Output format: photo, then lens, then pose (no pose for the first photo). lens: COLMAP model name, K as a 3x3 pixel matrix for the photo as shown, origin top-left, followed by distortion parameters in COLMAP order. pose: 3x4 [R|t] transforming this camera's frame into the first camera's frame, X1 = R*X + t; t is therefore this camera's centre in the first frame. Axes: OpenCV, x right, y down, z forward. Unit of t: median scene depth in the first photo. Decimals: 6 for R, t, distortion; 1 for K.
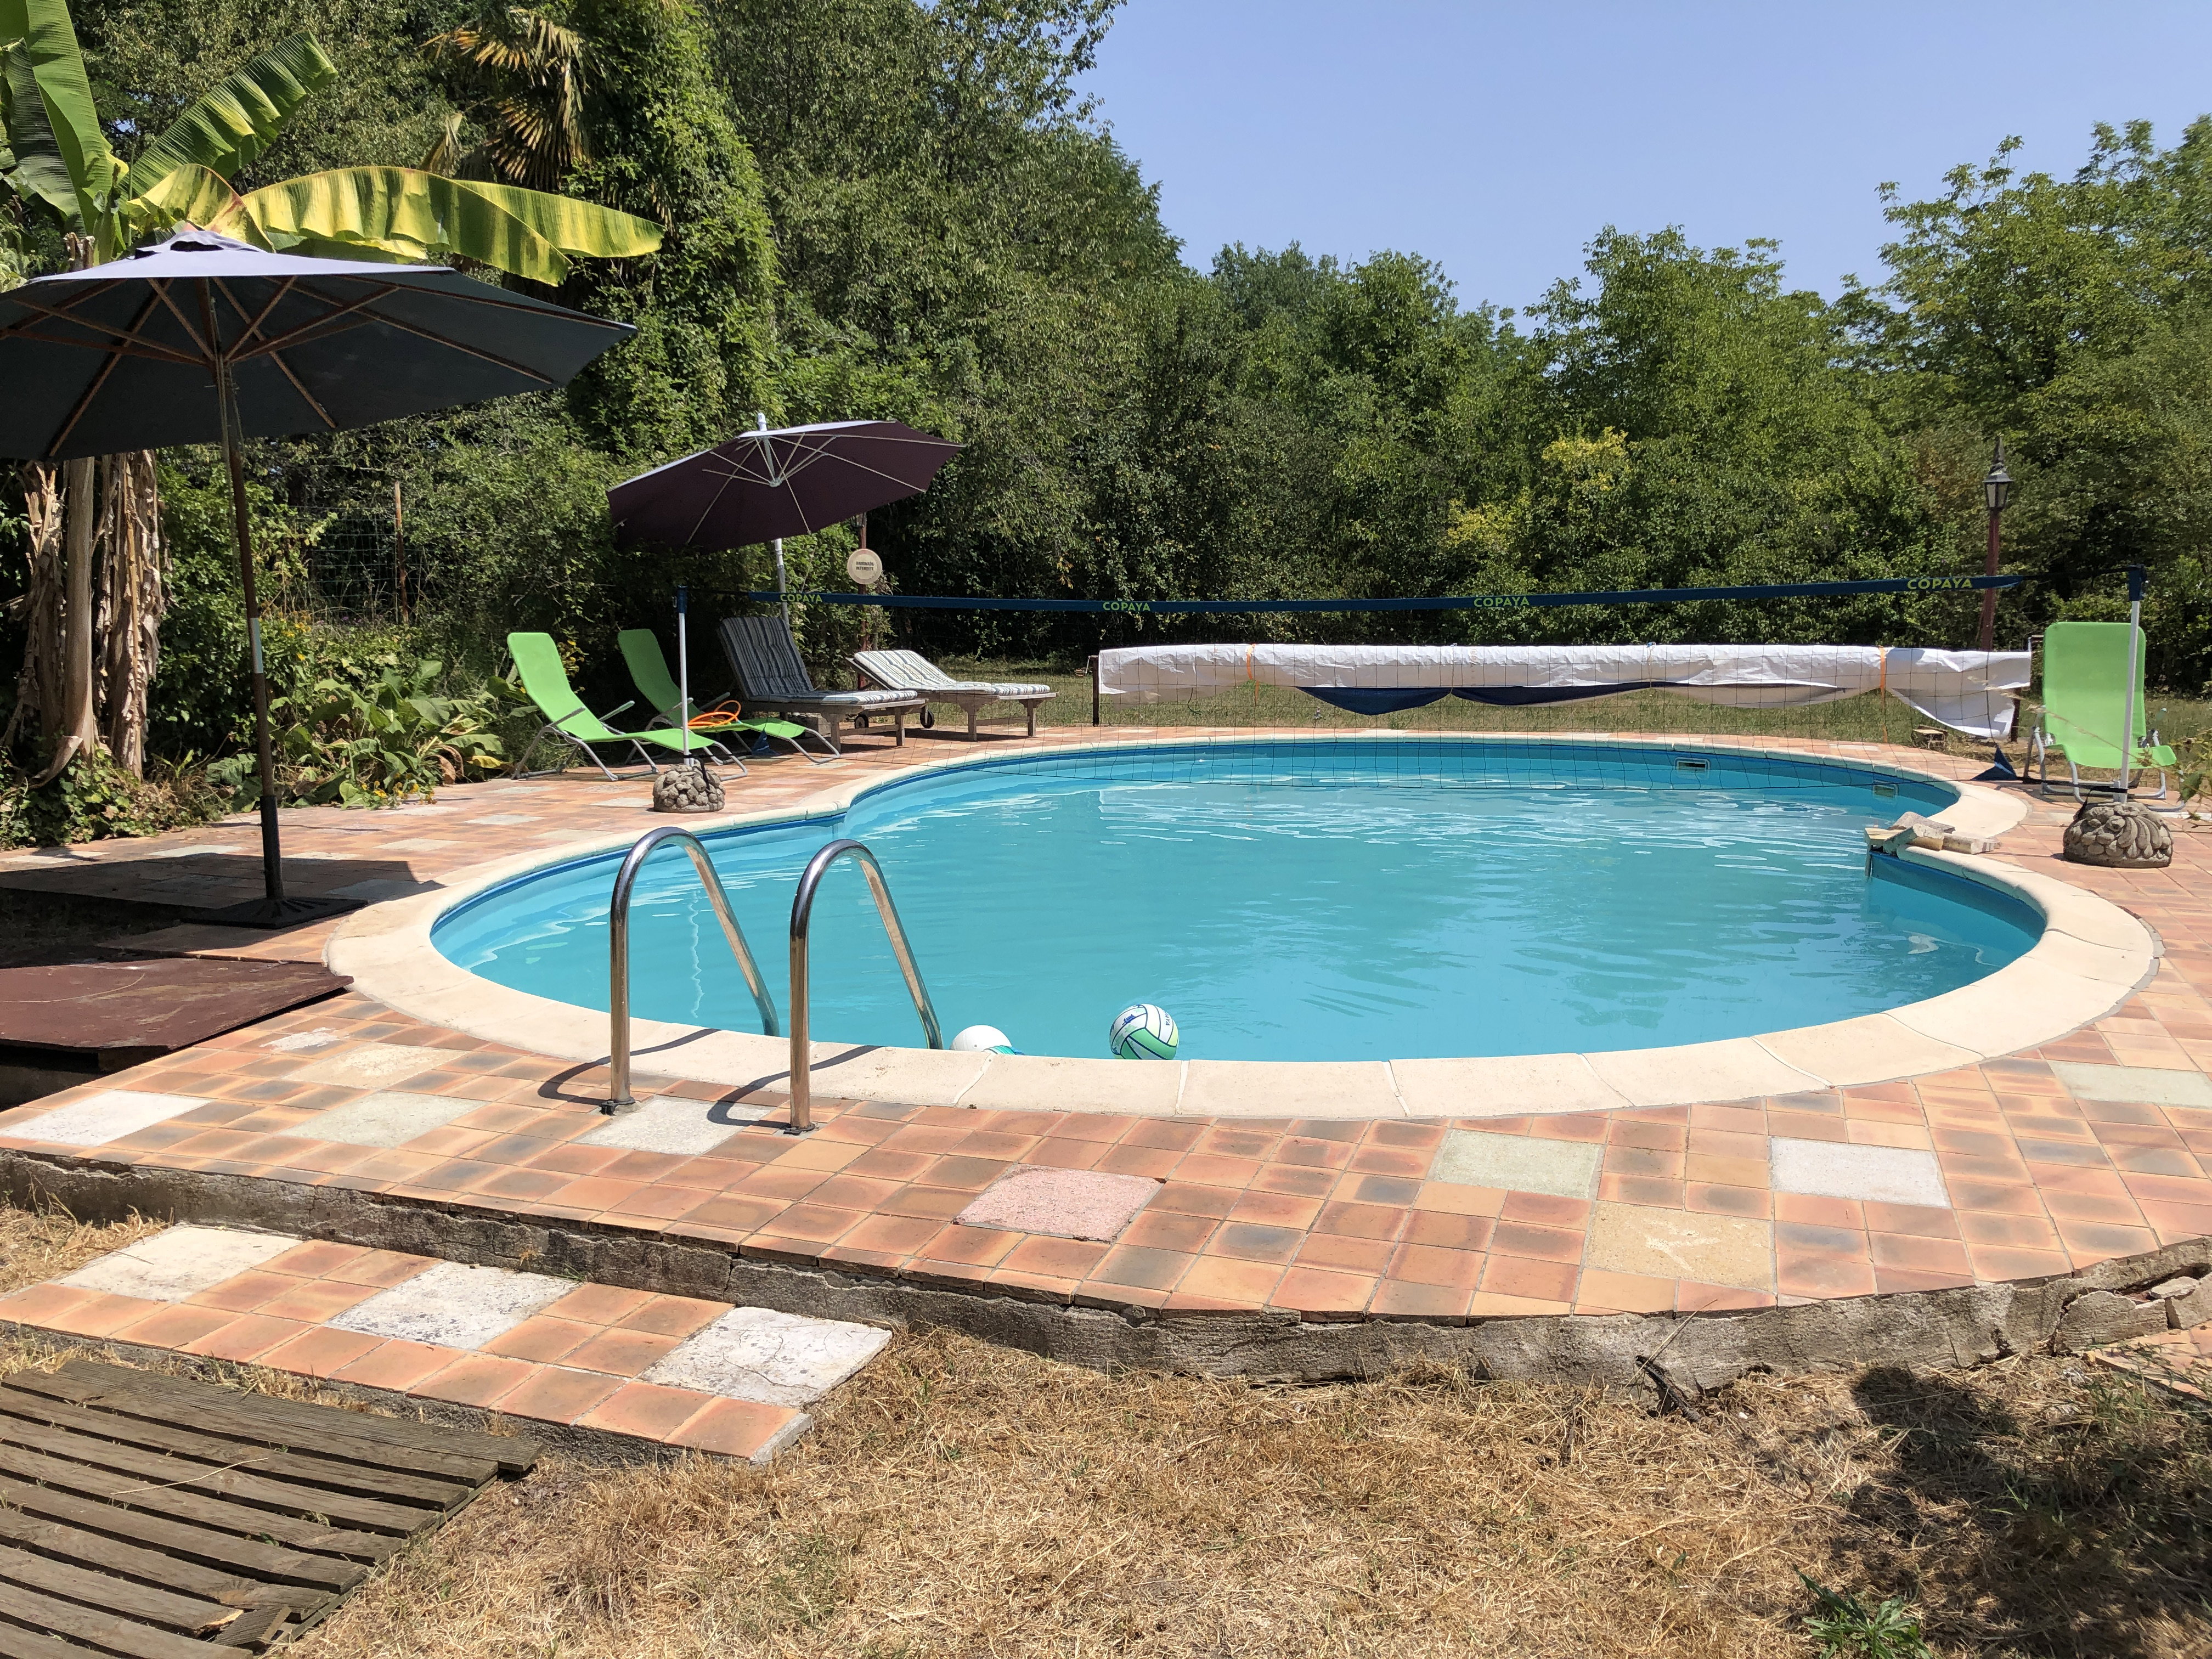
lens RADIAL K [[1813.9, 0, 1107.2], [0, 1813.9, 827.6], [0, 0, 1]] dist [0.043760, -0.007971]
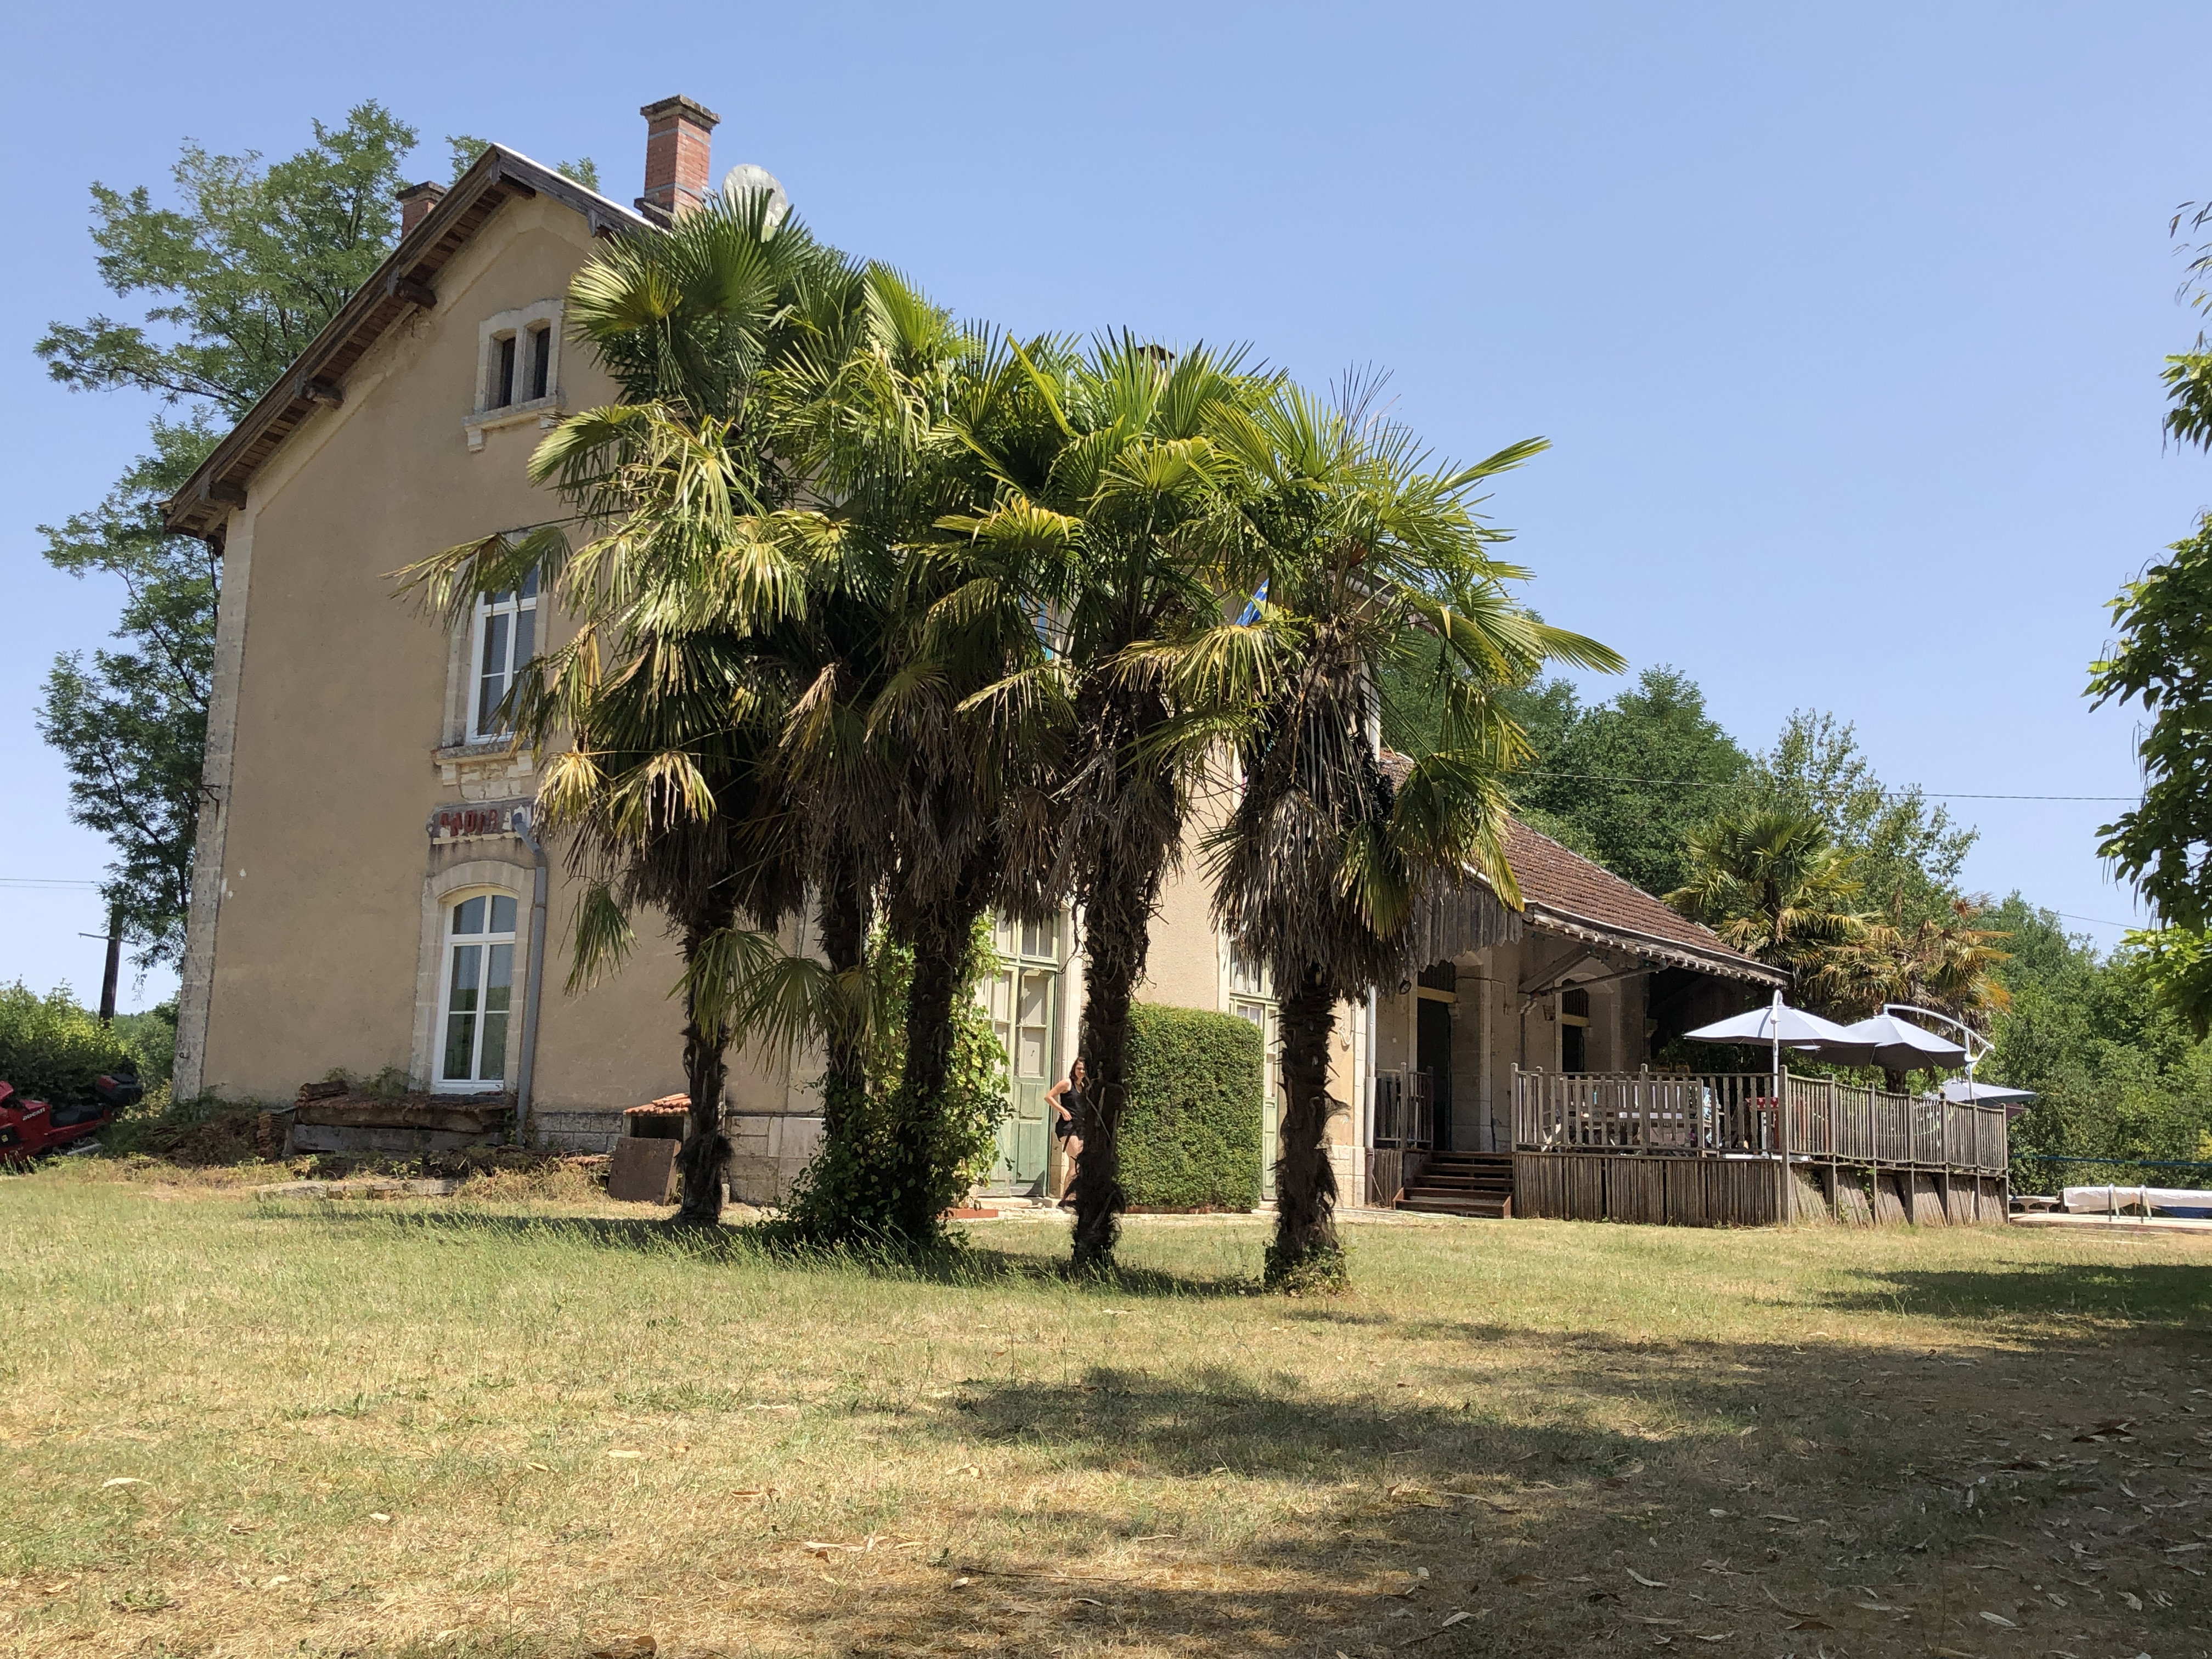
lens RADIAL K [[2242.4, 0, 1114.5], [0, 2242.4, 829.8], [0, 0, 1]] dist [-0.005275, 0.000000]
pose [[0.969722, 0.006578, -0.244121, -0.258932], [-0.076505, 0.957500, -0.278101, 0.191265], [0.231916, 0.288357, 0.929013, -1.141479]]
